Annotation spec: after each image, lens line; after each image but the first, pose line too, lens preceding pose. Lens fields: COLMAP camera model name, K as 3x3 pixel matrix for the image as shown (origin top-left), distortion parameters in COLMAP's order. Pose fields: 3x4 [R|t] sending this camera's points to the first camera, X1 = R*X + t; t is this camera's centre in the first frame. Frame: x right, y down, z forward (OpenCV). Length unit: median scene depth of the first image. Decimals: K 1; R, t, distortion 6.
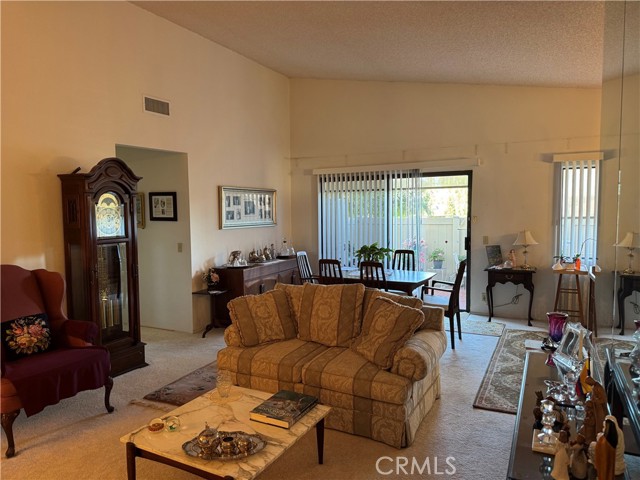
lens RADIAL K [[449.7, 0, 321.8], [0, 449.7, 241.3], [0, 0, 1]] dist [0.089669, -0.118478]
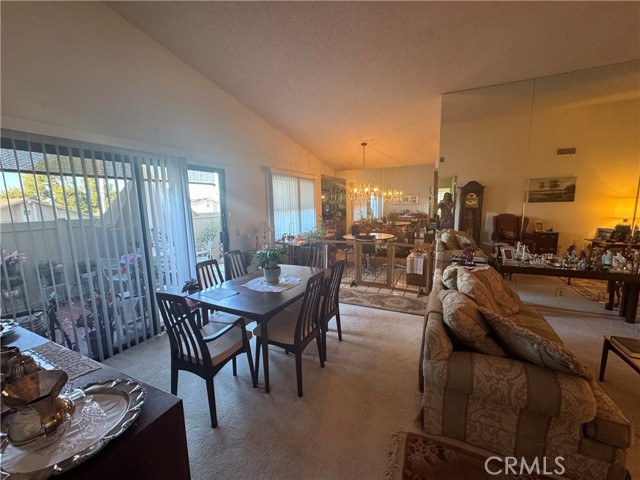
lens RADIAL K [[256.5, 0, 323.3], [0, 256.5, 240.2], [0, 0, 1]] dist [0.001297, -0.000069]
pose [[-0.045406, -0.135672, 0.989713, -0.523857], [0.091178, 0.986036, 0.139351, -0.093564], [-0.994799, 0.096567, -0.032401, 1.380772]]
